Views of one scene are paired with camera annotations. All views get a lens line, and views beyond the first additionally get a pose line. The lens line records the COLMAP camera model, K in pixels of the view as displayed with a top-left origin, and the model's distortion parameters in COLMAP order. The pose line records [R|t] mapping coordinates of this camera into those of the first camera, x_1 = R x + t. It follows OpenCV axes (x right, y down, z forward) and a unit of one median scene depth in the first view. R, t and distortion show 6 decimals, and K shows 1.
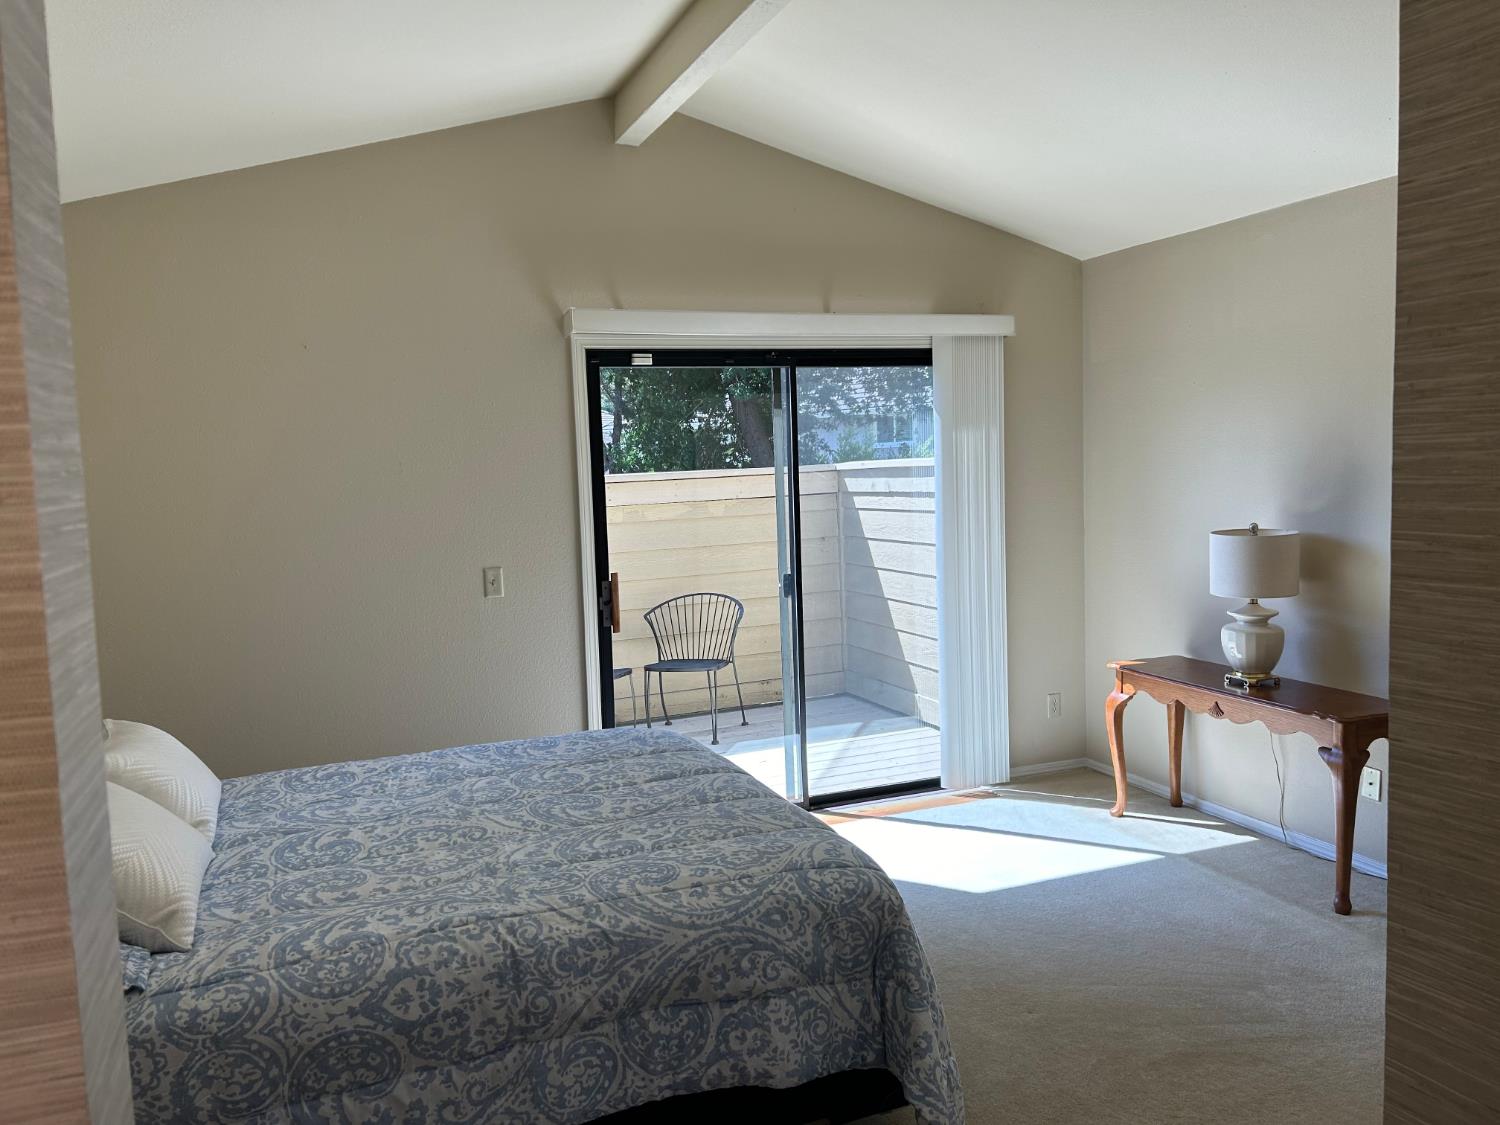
lens RADIAL K [[1122.1, 0, 753.4], [0, 1122.1, 564.4], [0, 0, 1]] dist [0.064243, -0.073931]
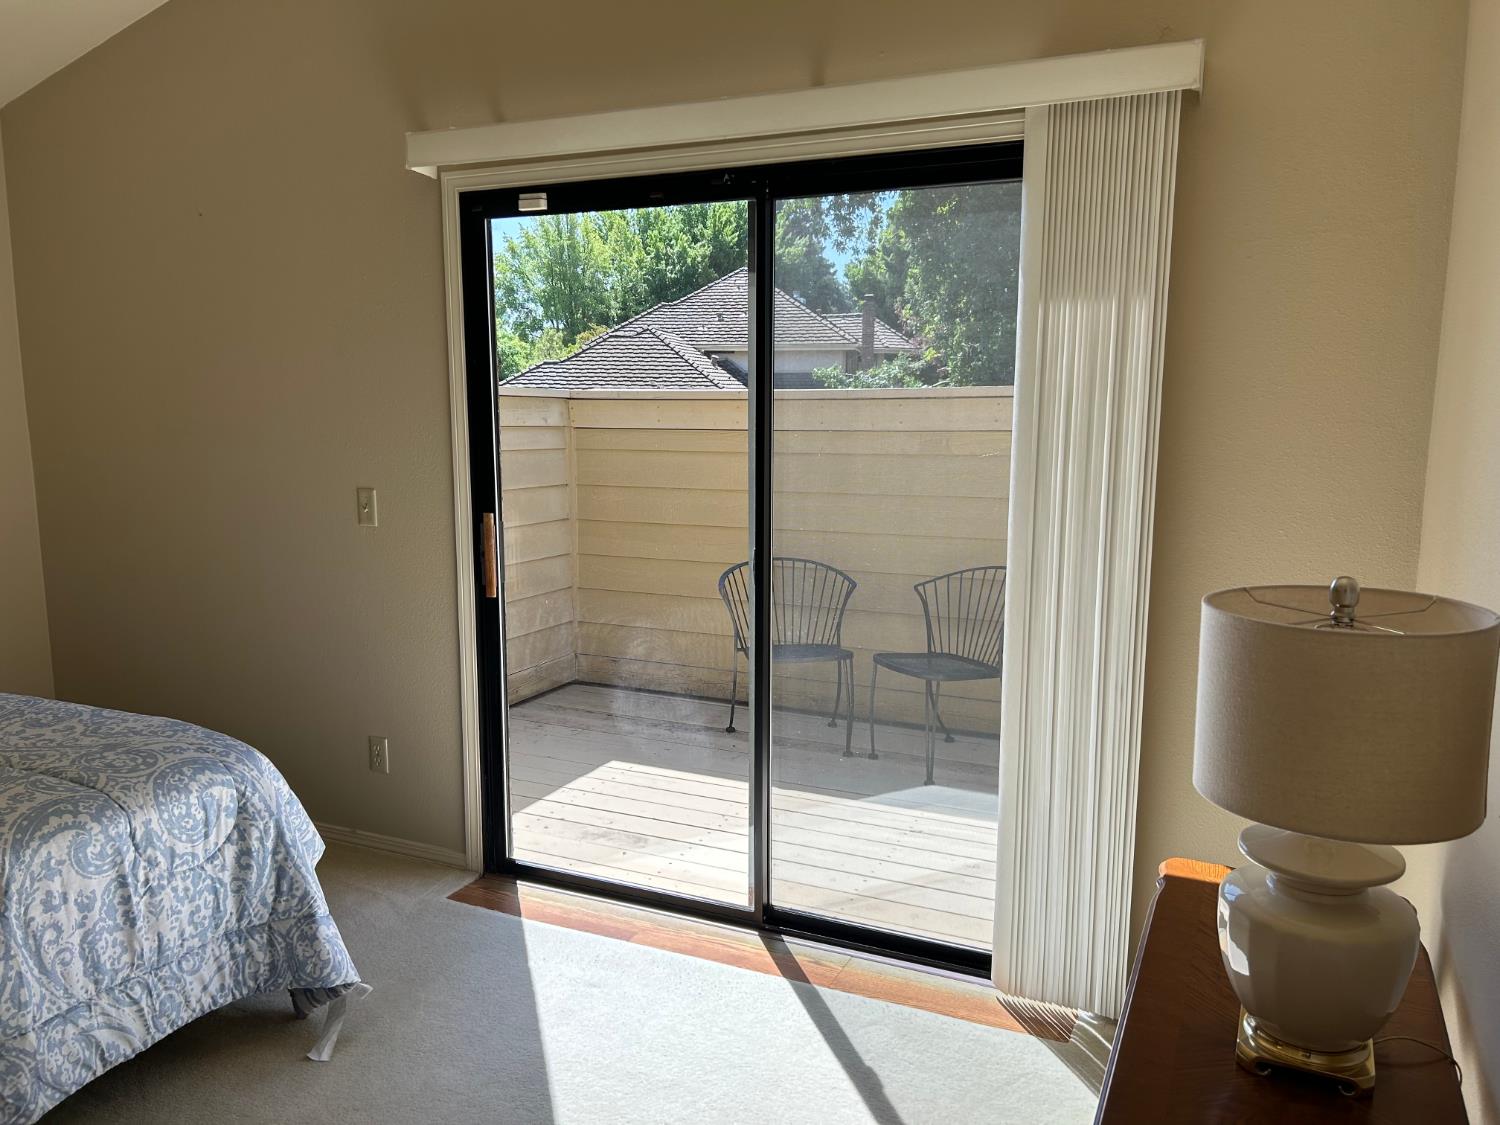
lens RADIAL K [[1122.1, 0, 753.4], [0, 1122.1, 564.4], [0, 0, 1]] dist [0.064243, -0.073931]
pose [[0.694082, 0.141045, -0.705944, 0.457984], [-0.093152, 0.989971, 0.106206, -0.046717], [0.713844, -0.007955, 0.700260, 0.559326]]
